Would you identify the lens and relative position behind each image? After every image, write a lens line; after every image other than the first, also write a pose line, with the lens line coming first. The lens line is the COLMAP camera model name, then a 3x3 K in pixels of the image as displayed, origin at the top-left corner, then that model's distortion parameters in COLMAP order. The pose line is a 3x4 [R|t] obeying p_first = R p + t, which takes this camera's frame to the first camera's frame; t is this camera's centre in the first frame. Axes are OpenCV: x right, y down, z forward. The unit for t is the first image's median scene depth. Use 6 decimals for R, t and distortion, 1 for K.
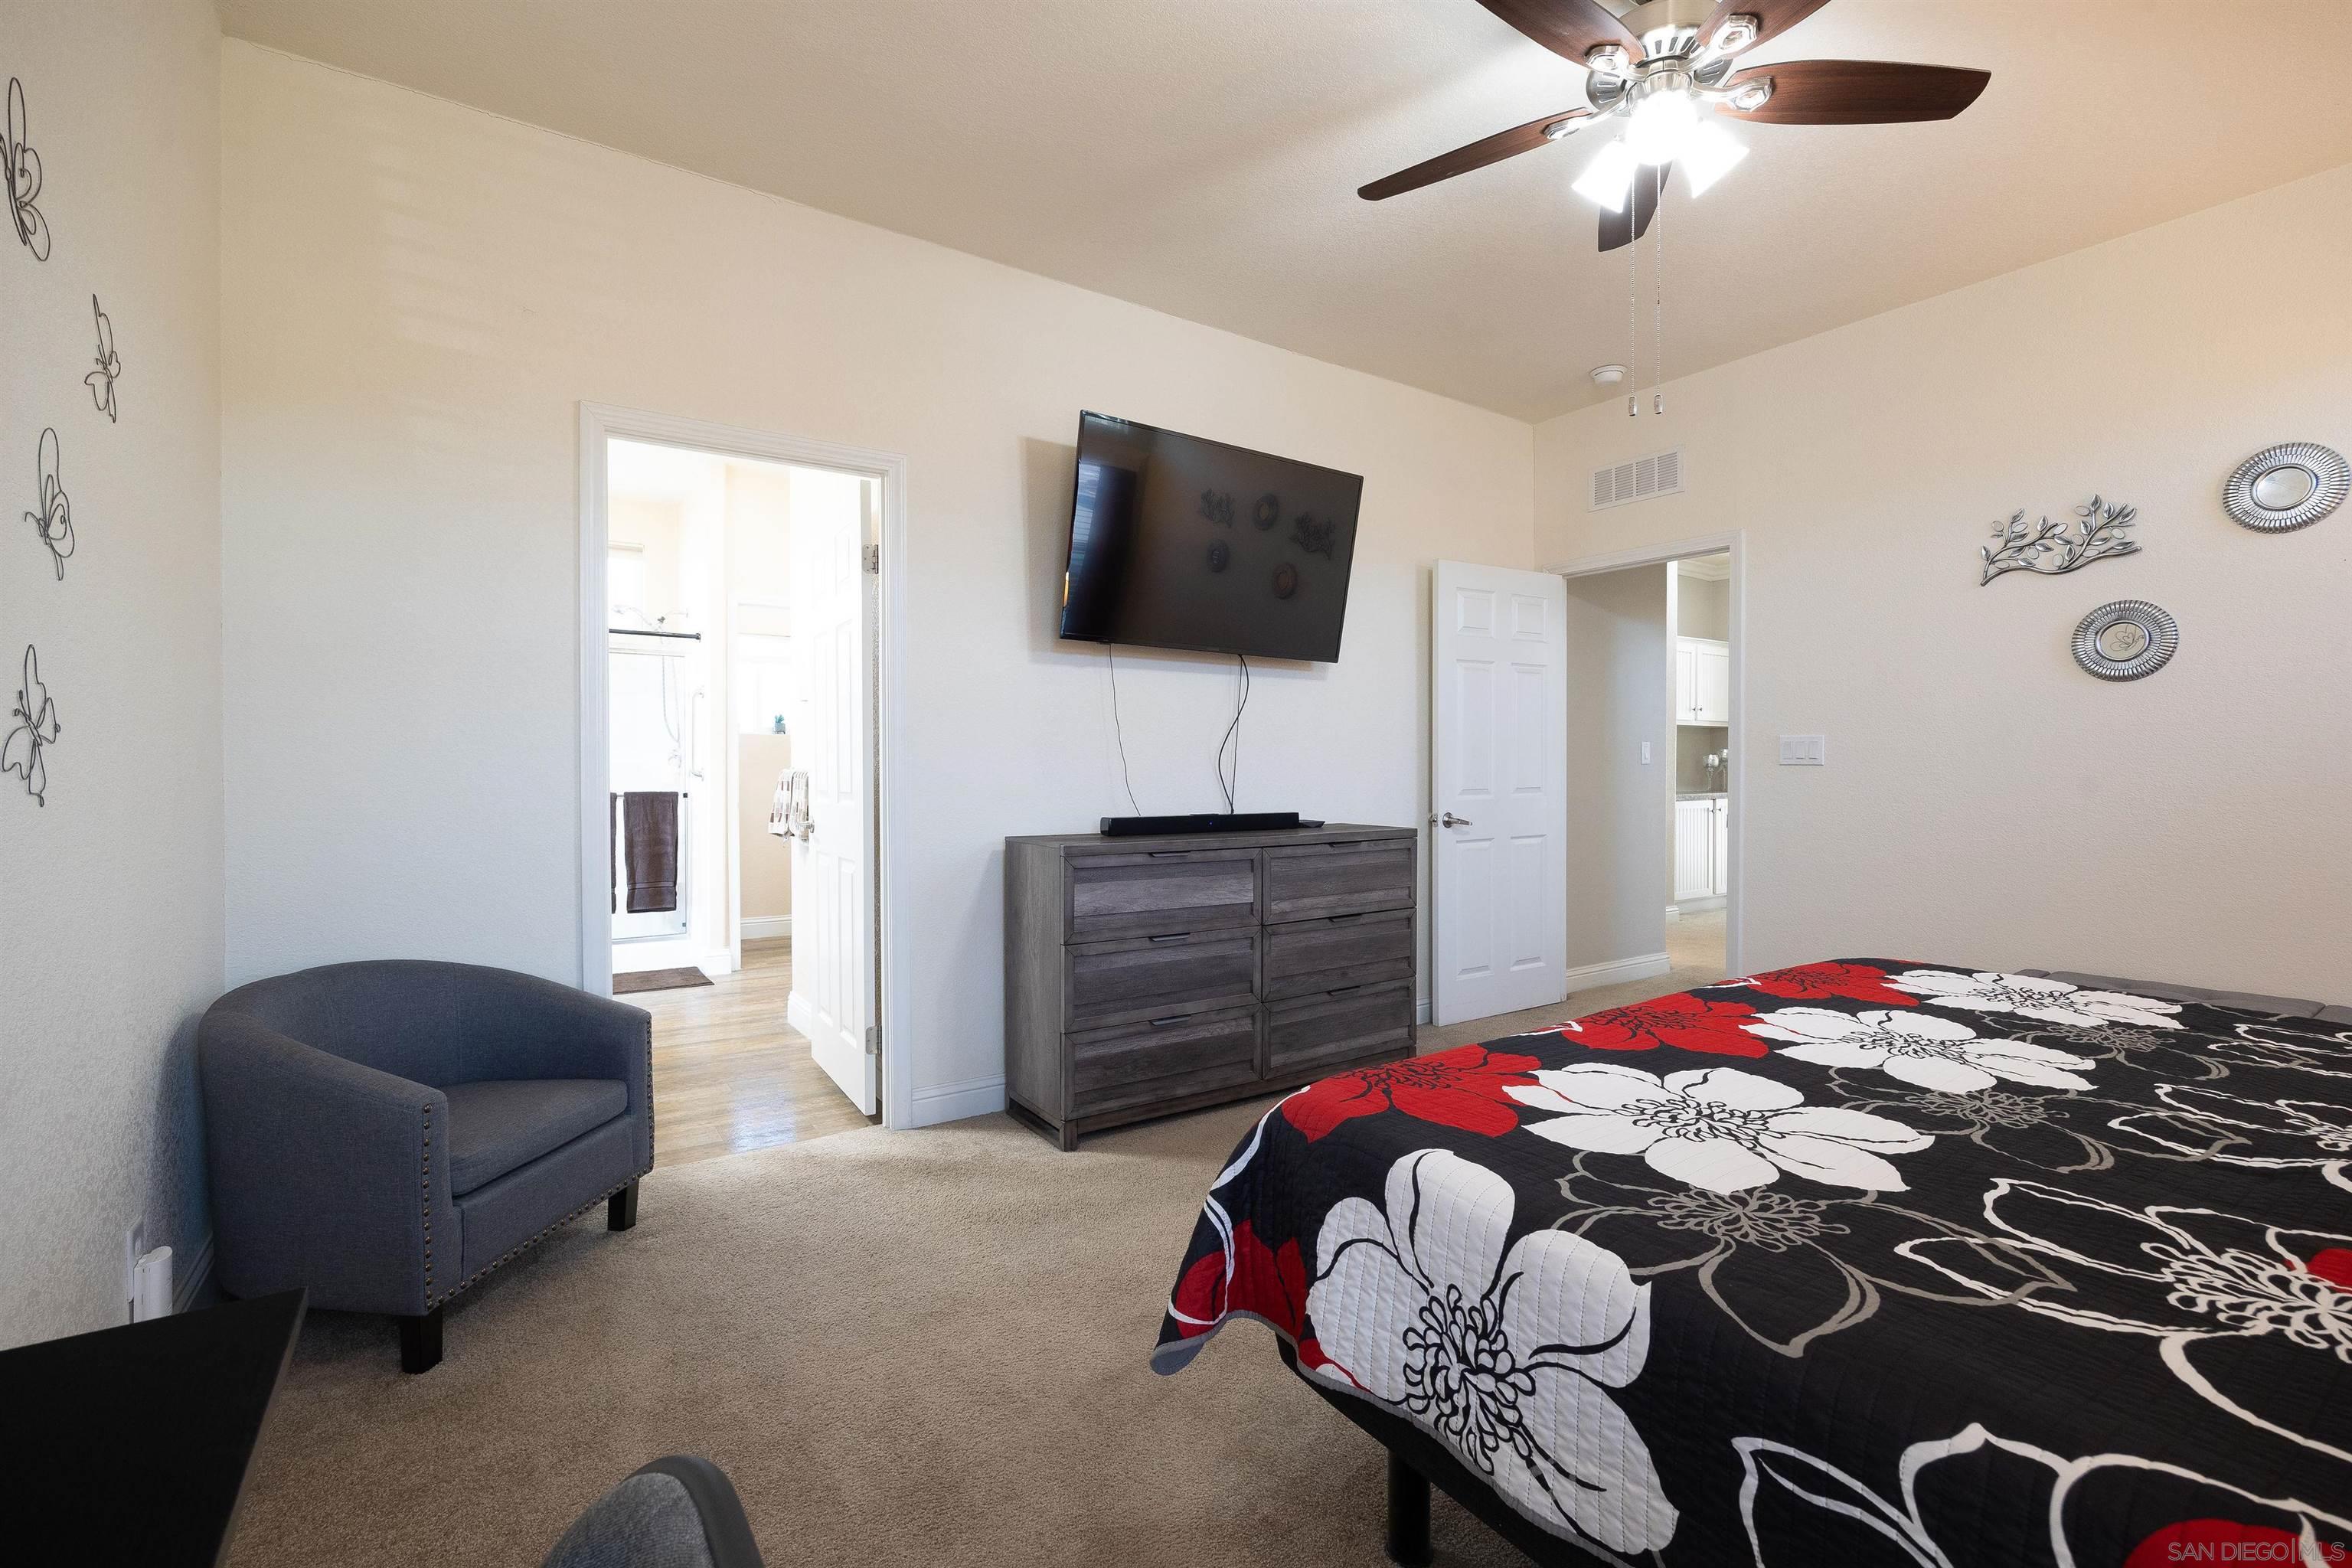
lens RADIAL K [[1035.0, 0, 1176.0], [0, 1035.0, 784.0], [0, 0, 1]] dist [0.000314, 0.000063]
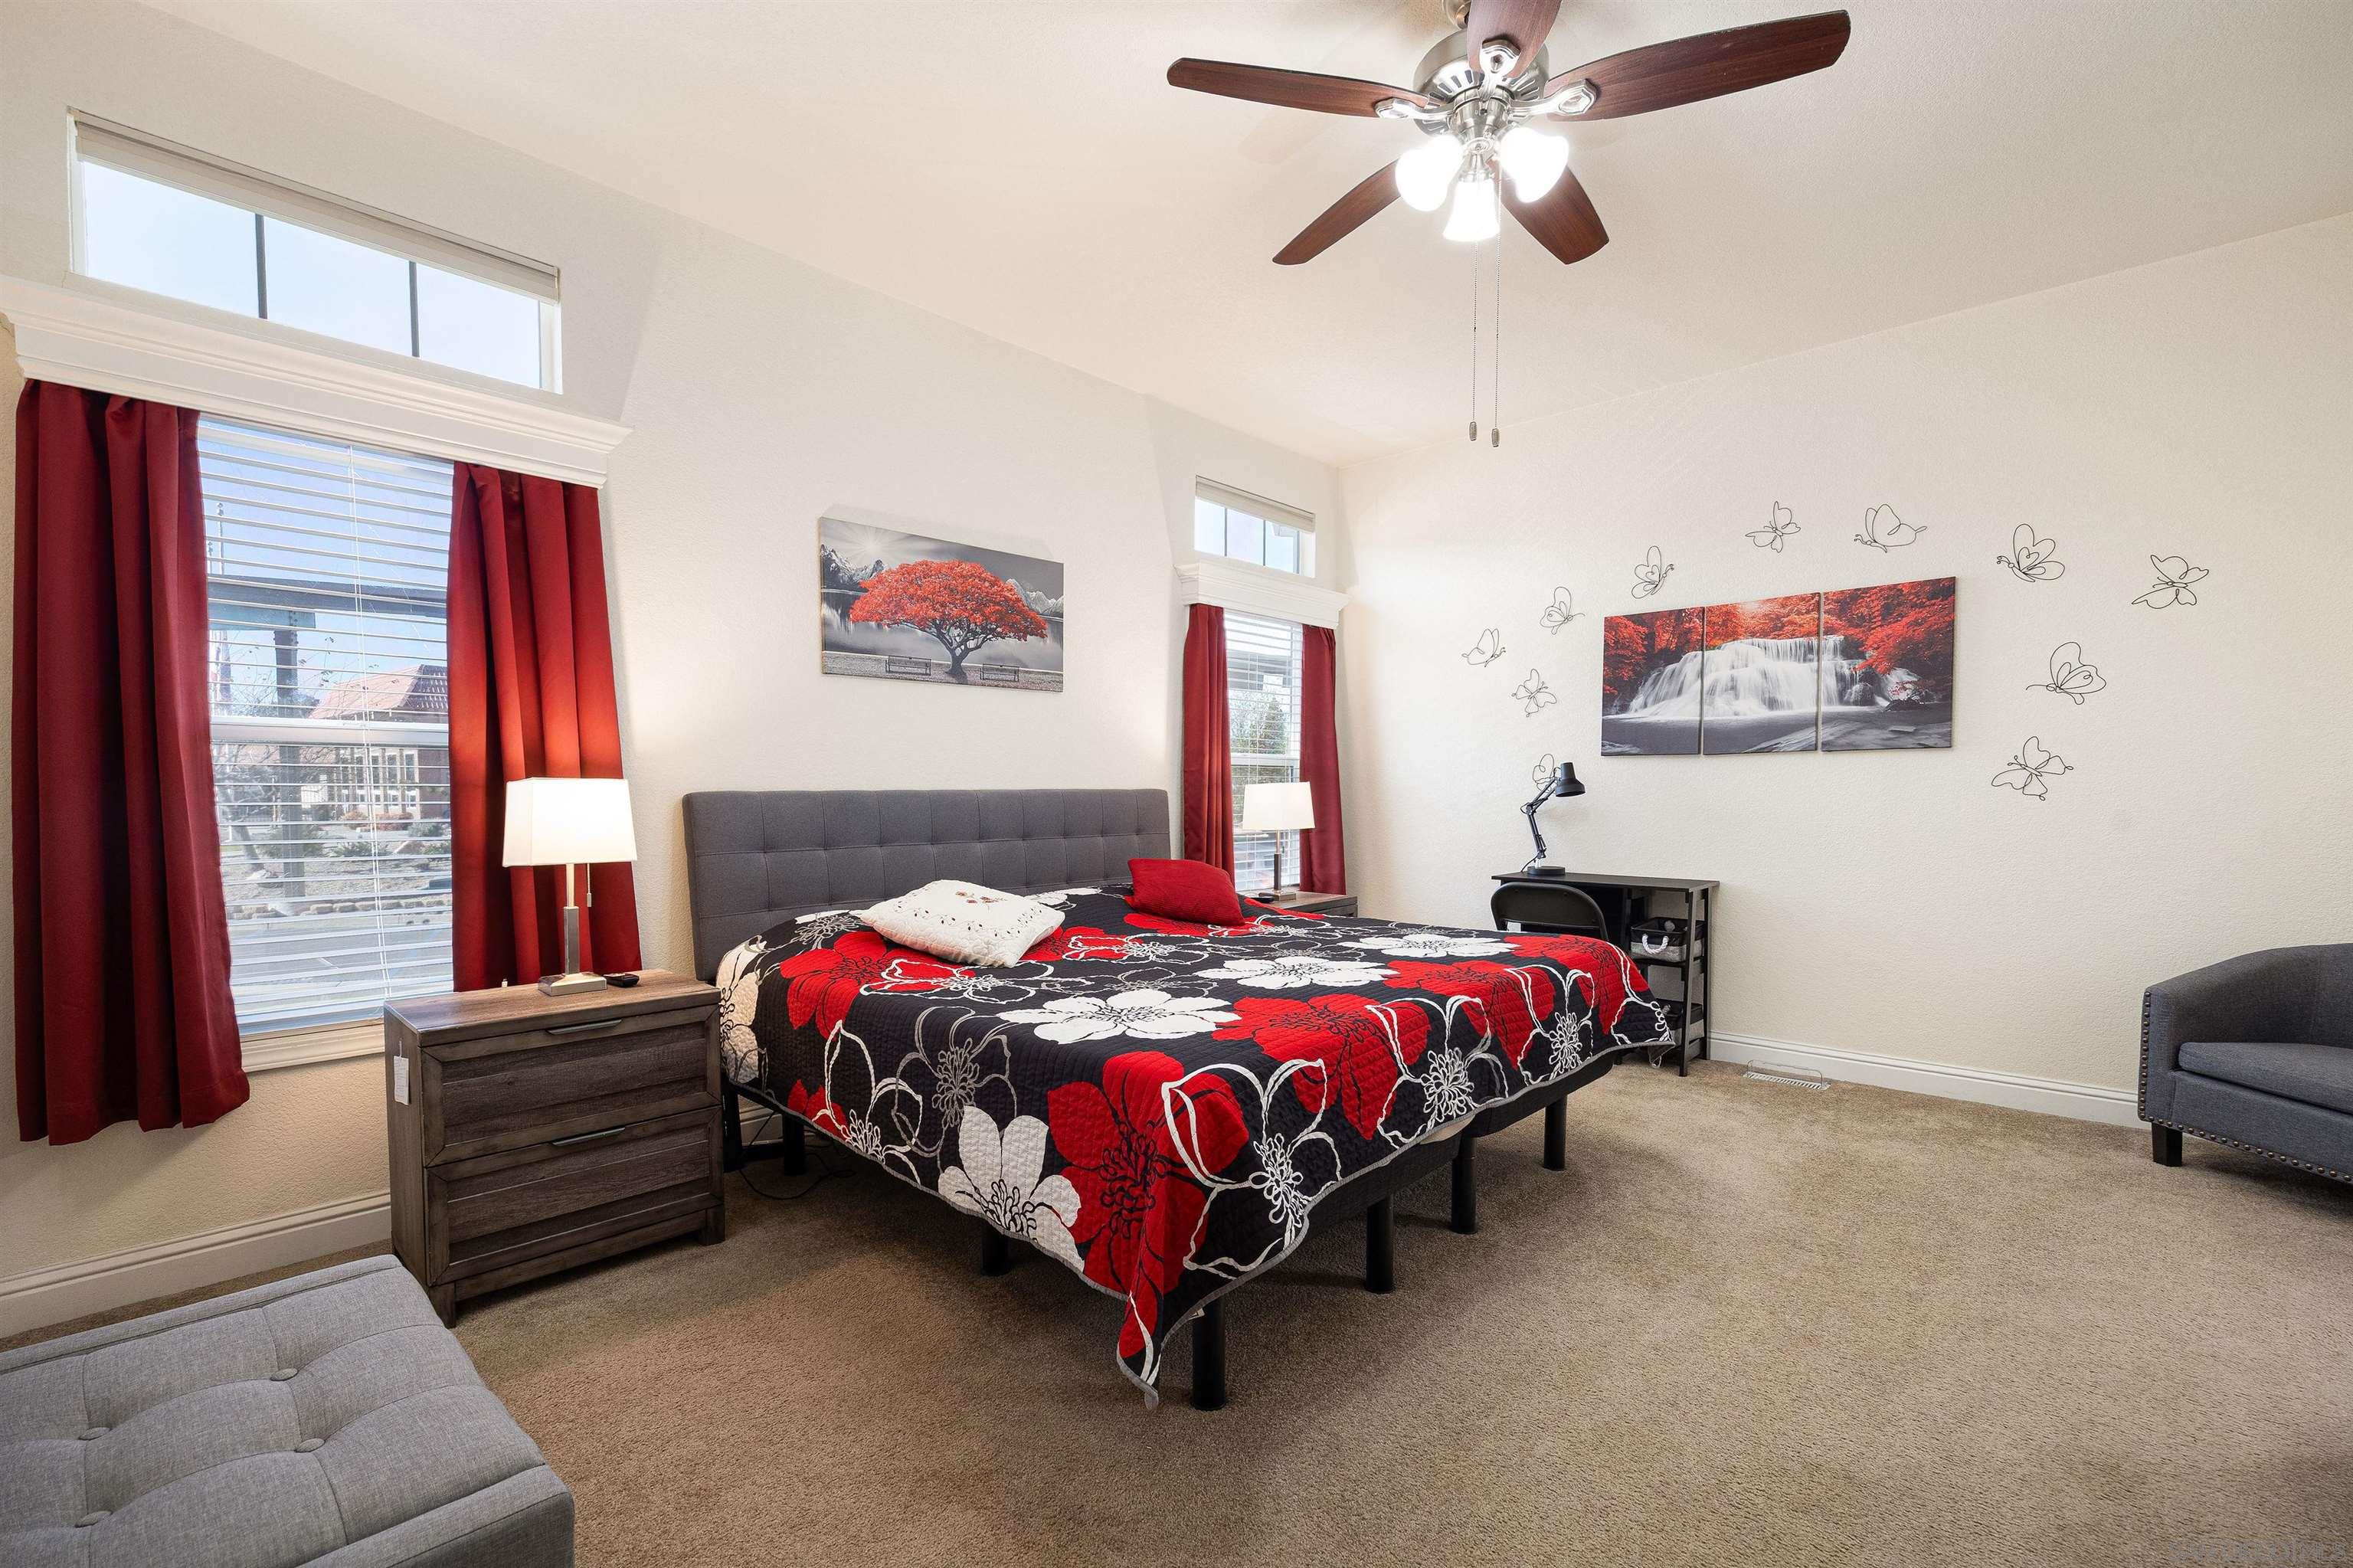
lens RADIAL K [[1035.5, 0, 1176.5], [0, 1035.5, 784.0], [0, 0, 1]] dist [0.000314, 0.000063]
pose [[-0.972073, 0.000783, -0.234678, 0.404748], [-0.004299, 0.999767, 0.021144, -0.037619], [0.234640, 0.021563, -0.971843, 1.298377]]
